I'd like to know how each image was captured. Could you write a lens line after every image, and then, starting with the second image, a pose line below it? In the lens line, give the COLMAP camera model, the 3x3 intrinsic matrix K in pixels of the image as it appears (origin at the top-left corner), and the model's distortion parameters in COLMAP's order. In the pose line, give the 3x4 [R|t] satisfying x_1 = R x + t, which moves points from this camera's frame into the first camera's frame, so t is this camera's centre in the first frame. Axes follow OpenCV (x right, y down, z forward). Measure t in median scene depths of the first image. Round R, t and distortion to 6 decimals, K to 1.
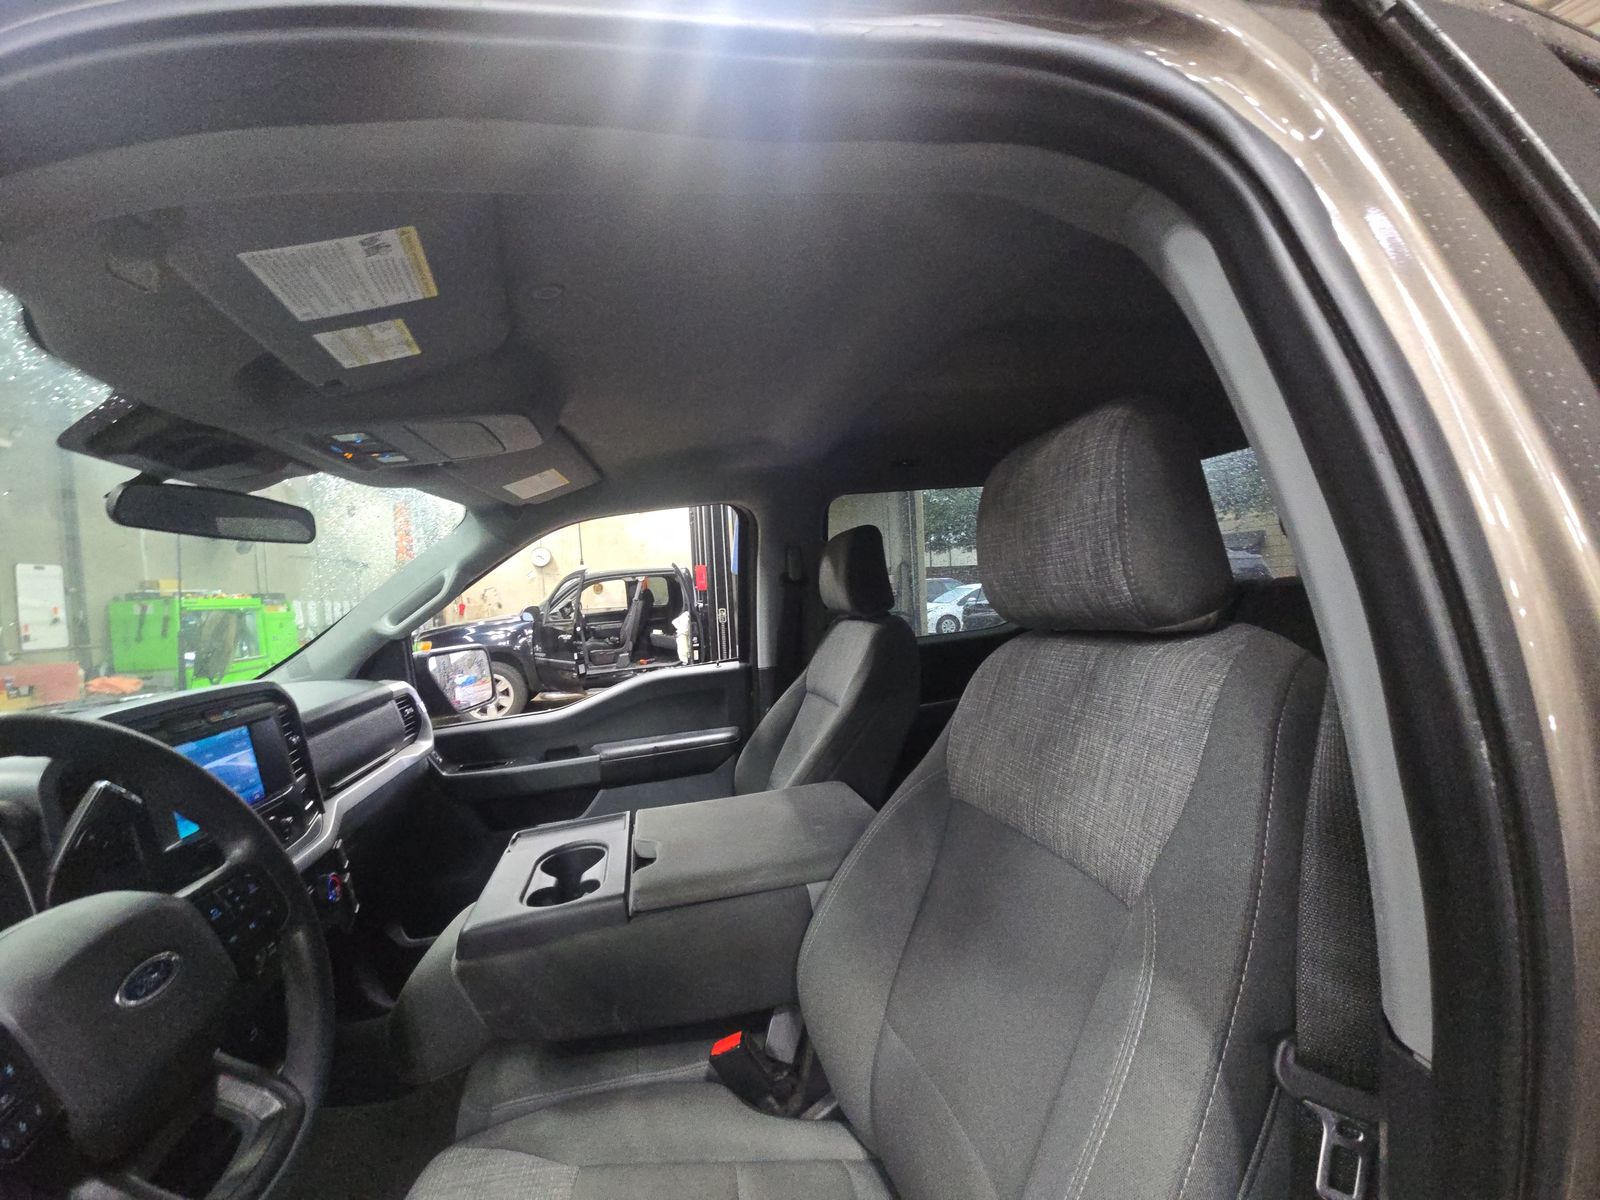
lens RADIAL K [[664.2, 0, 800.0], [0, 664.2, 600.0], [0, 0, 1]] dist [0.024532, -0.009602]
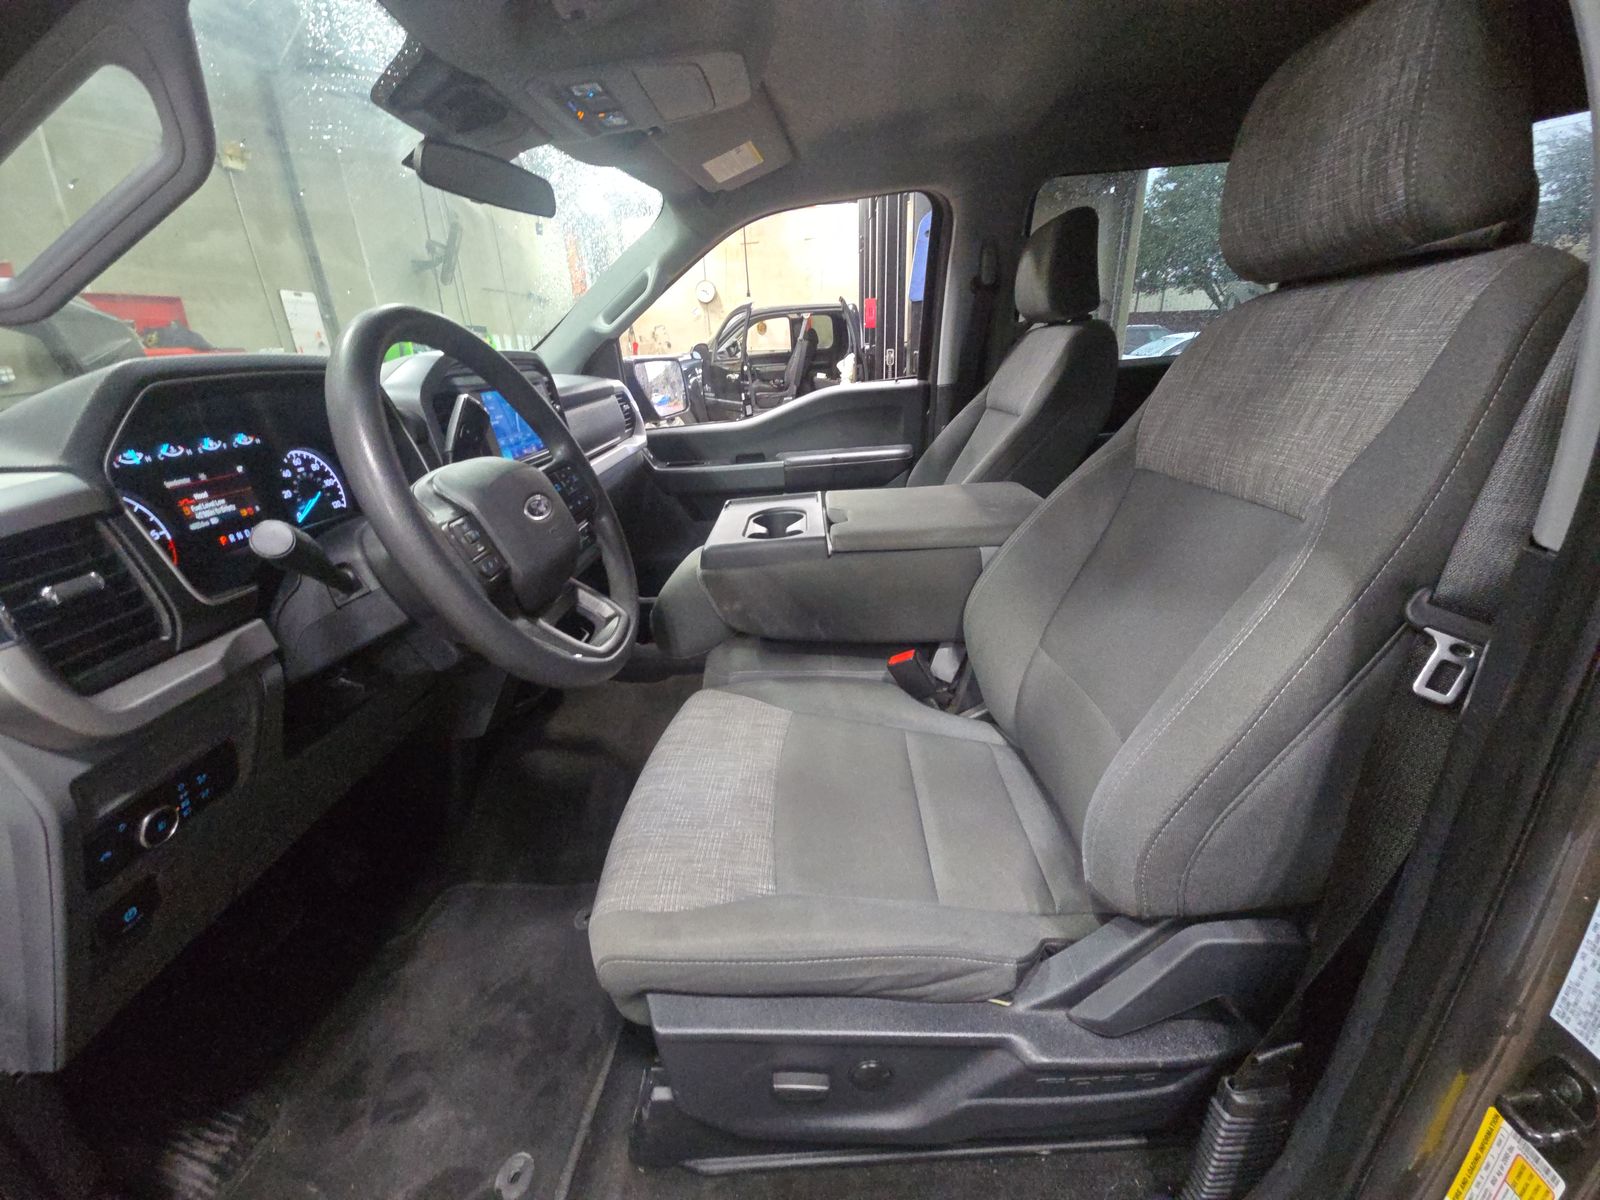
lens RADIAL K [[664.2, 0, 800.0], [0, 664.2, 600.0], [0, 0, 1]] dist [0.024532, -0.009602]
pose [[0.971295, 0.101724, -0.215030, -0.025845], [-0.018304, 0.933233, 0.358804, 0.081879], [0.237172, -0.344569, 0.908307, -0.101521]]
